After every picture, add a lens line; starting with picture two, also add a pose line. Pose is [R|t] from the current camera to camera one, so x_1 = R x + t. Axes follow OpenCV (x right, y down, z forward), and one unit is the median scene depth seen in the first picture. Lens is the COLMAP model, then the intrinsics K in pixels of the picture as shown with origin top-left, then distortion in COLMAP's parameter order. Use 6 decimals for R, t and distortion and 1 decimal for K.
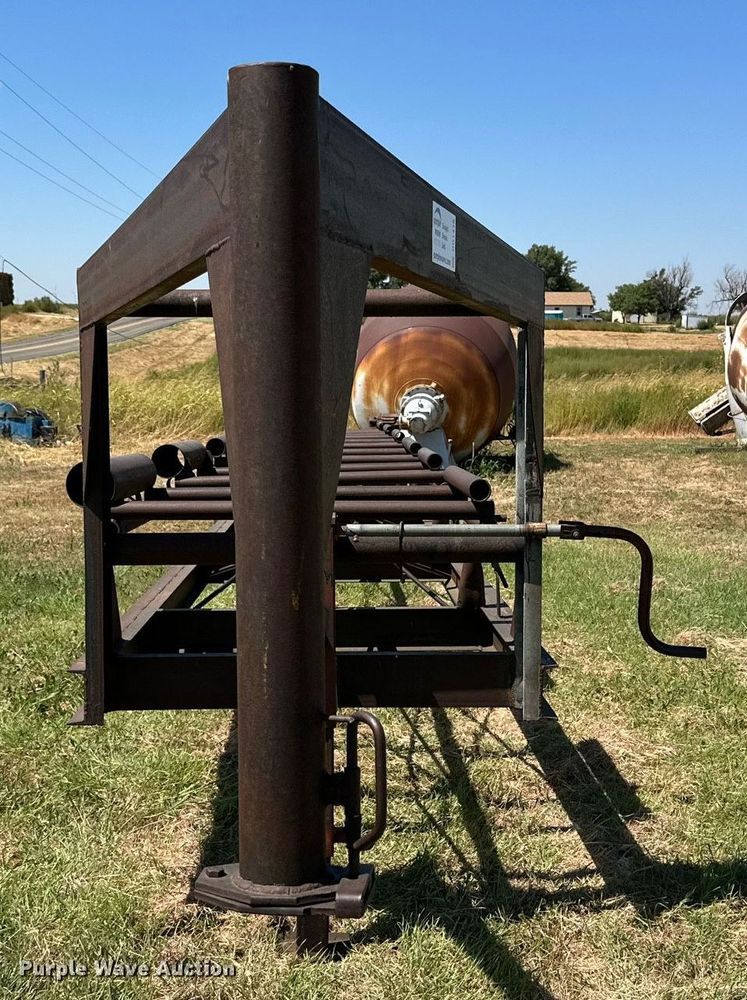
lens RADIAL K [[1415.6, 0, 373.5], [0, 1415.6, 500.0], [0, 0, 1]] dist [0.017023, 0.021795]
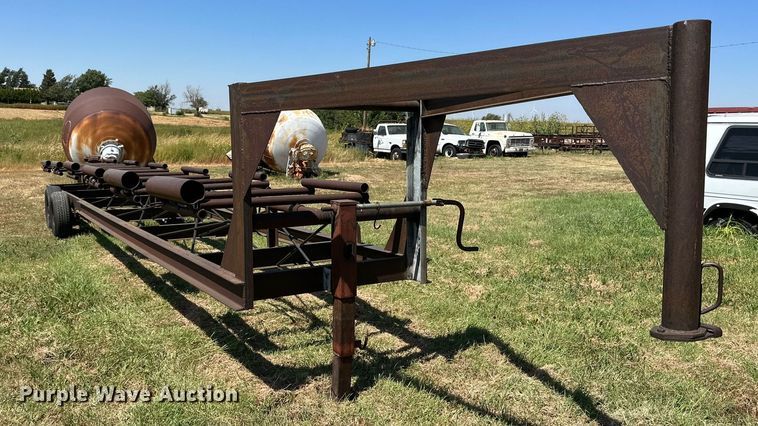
lens RADIAL K [[652.5, 0, 379.0], [0, 652.5, 213.0], [0, 0, 1]] dist [0.006425, 0.000060]
pose [[0.841578, -0.051026, 0.537720, -0.145097], [0.035903, 0.998611, 0.038572, -0.001752], [-0.538941, -0.013156, 0.842241, 0.034033]]
